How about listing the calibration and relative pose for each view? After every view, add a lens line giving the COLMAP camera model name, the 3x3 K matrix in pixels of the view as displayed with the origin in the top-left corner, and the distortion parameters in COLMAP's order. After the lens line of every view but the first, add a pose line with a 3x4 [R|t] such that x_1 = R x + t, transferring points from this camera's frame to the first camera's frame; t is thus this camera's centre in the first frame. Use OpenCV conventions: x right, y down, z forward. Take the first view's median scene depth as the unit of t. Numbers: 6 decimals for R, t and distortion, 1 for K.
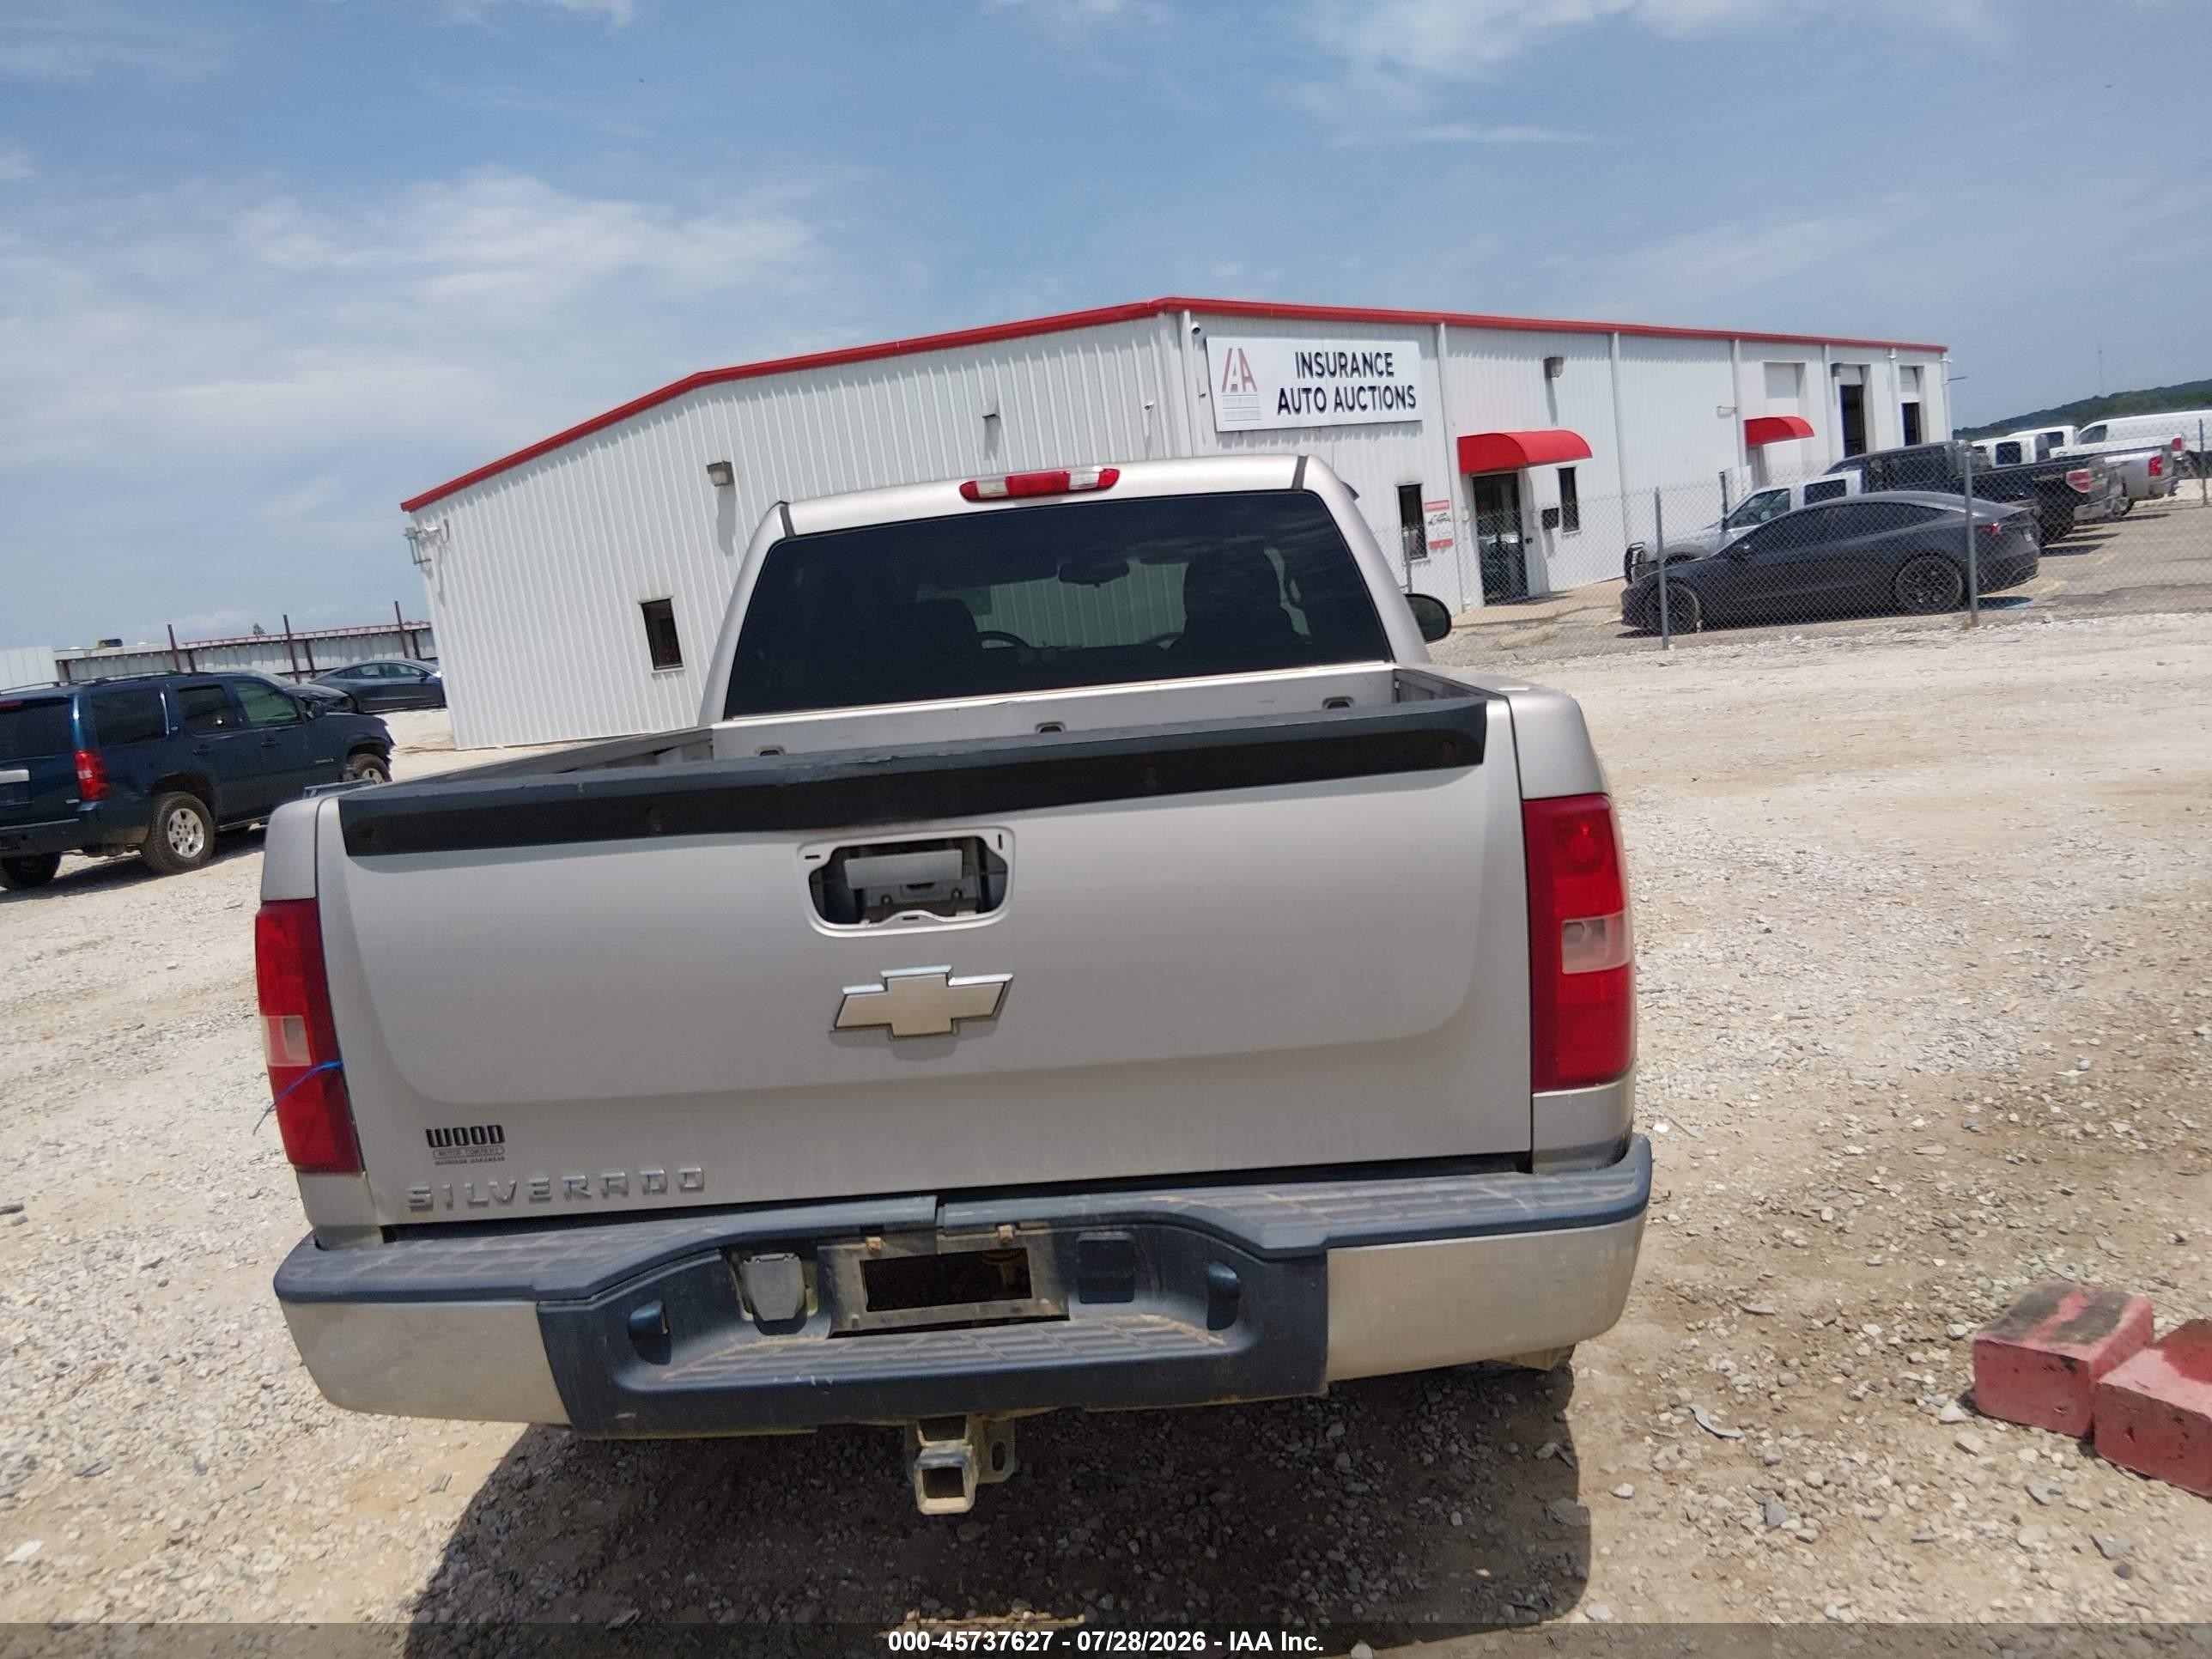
lens RADIAL K [[1662.5, 0, 1115.1], [0, 1662.5, 844.7], [0, 0, 1]] dist [0.082256, -0.149827]
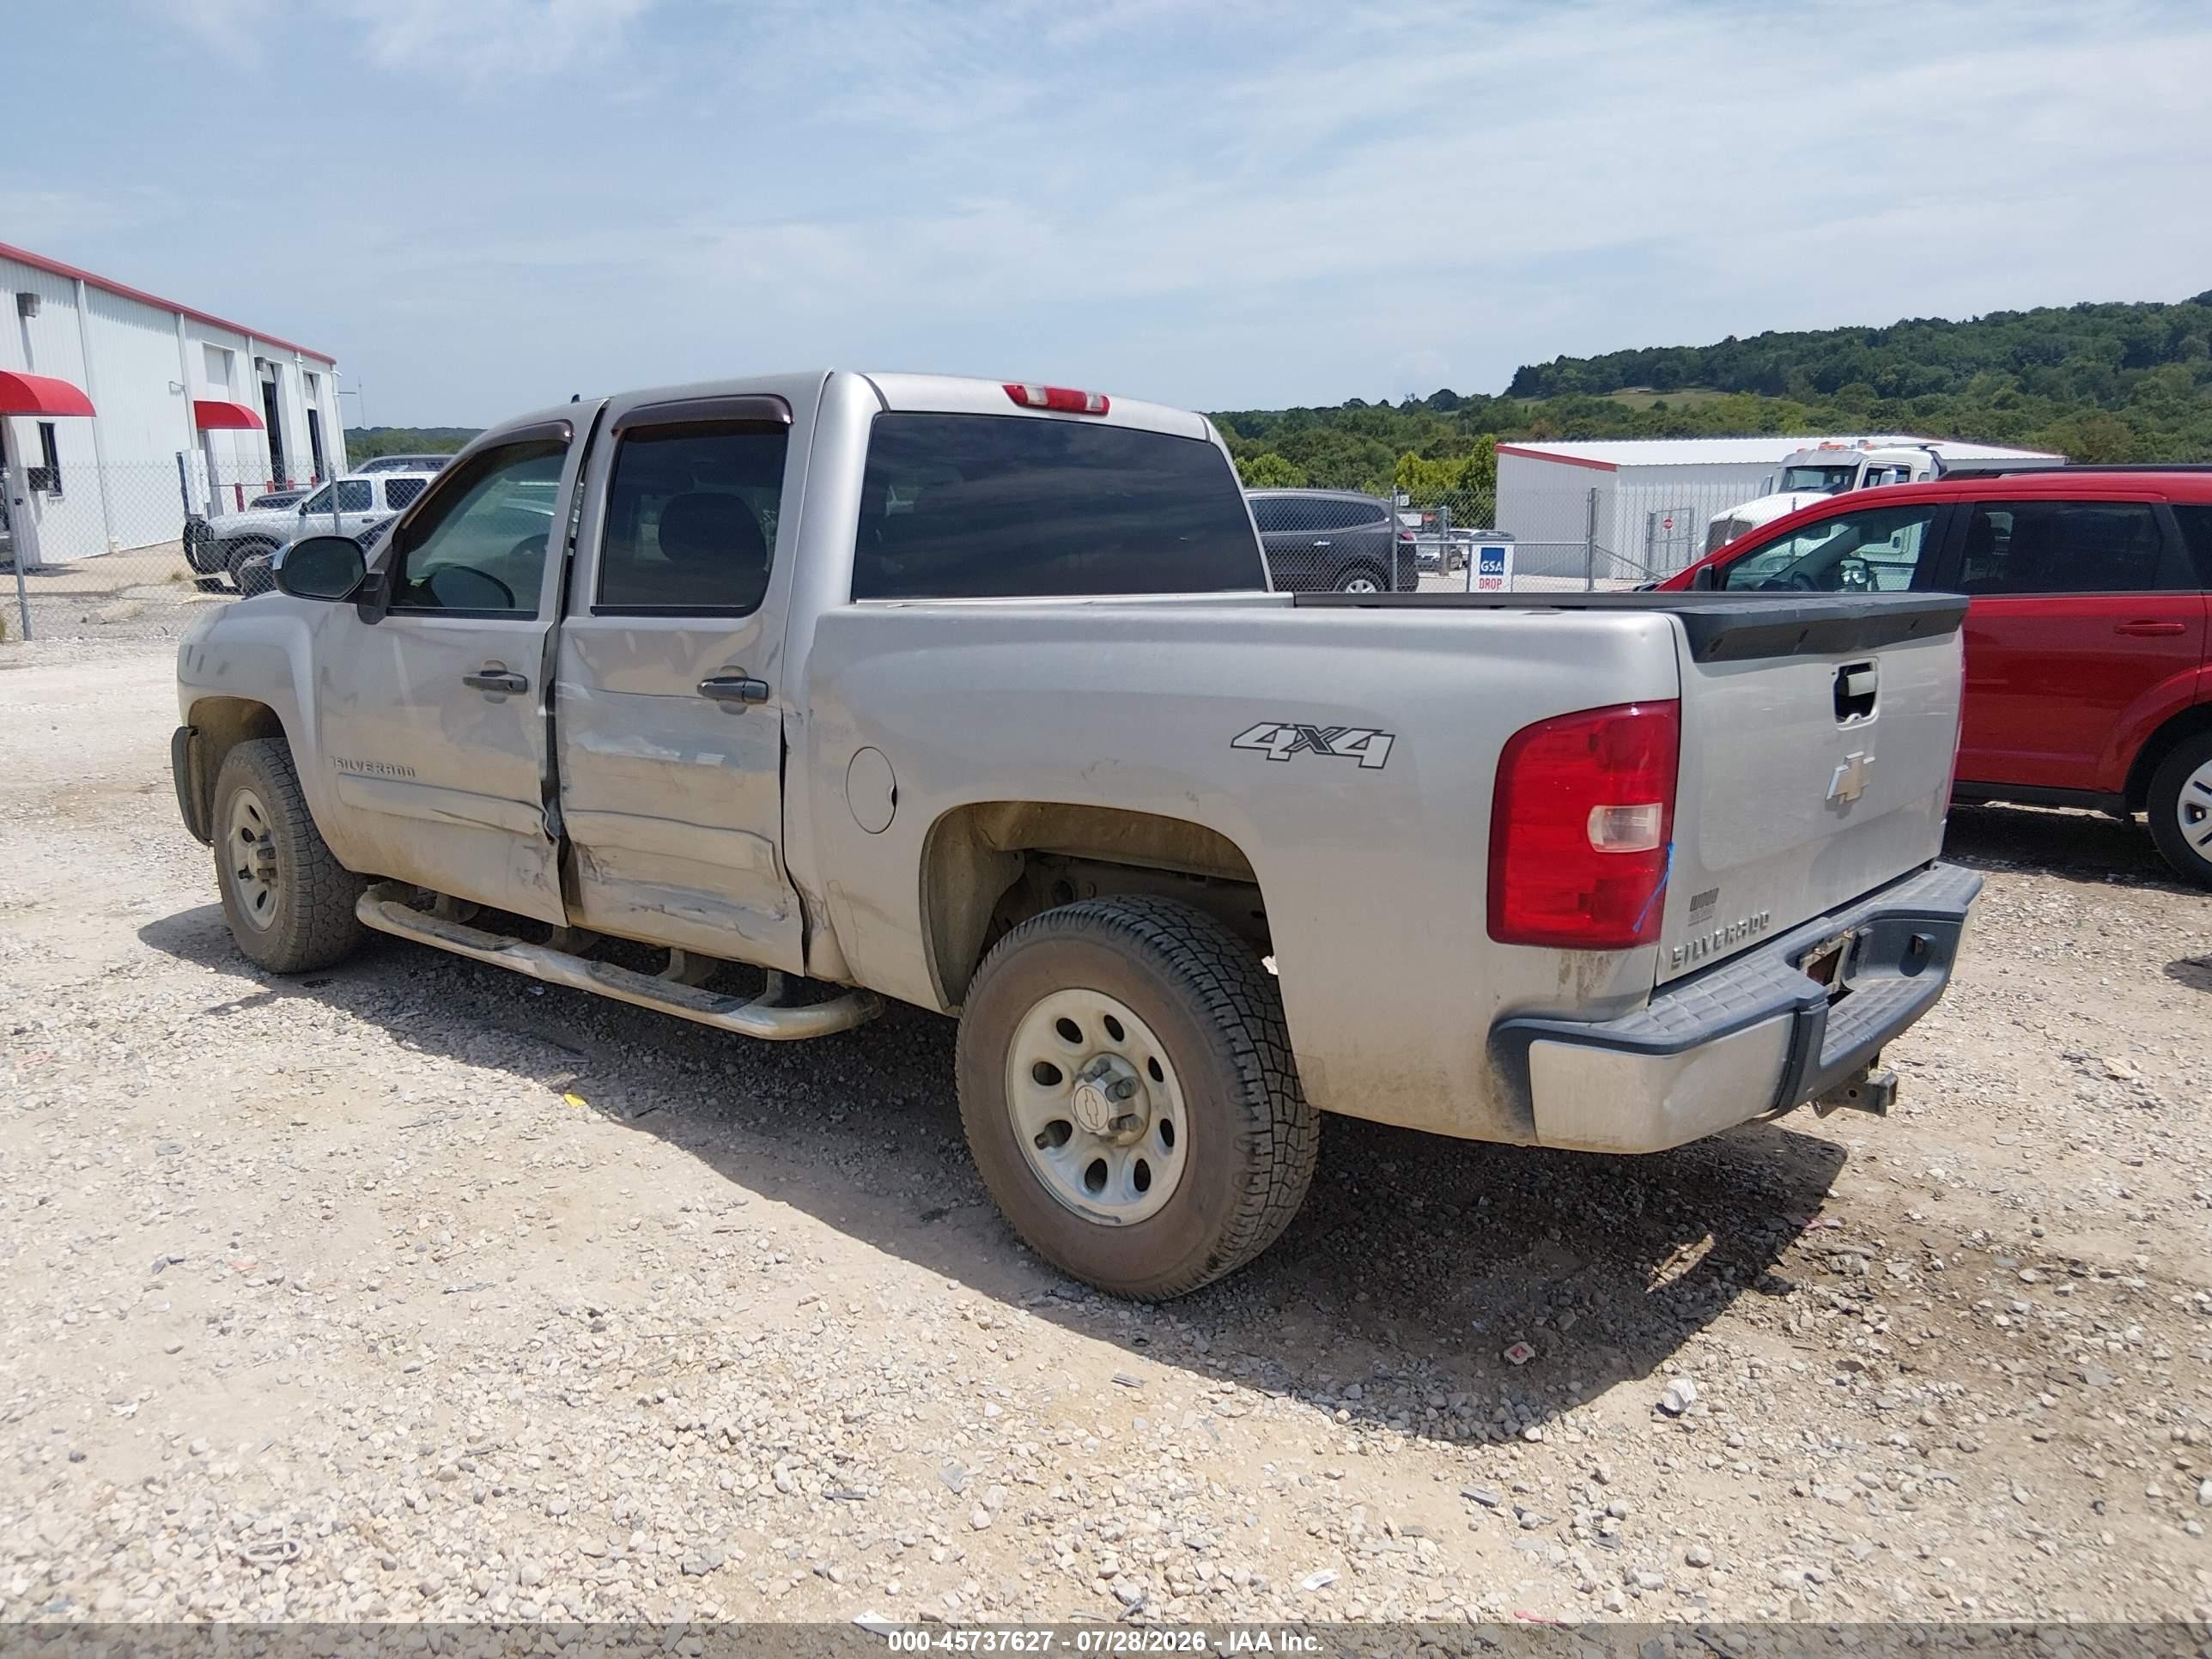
lens RADIAL K [[1694.1, 0, 1115.2], [0, 1694.1, 823.8], [0, 0, 1]] dist [0.081796, -0.151959]
pose [[0.579468, -0.032126, 0.814362, -0.133251], [0.052277, 0.998630, 0.002197, 0.007733], [-0.813317, 0.041299, 0.580353, 0.051375]]
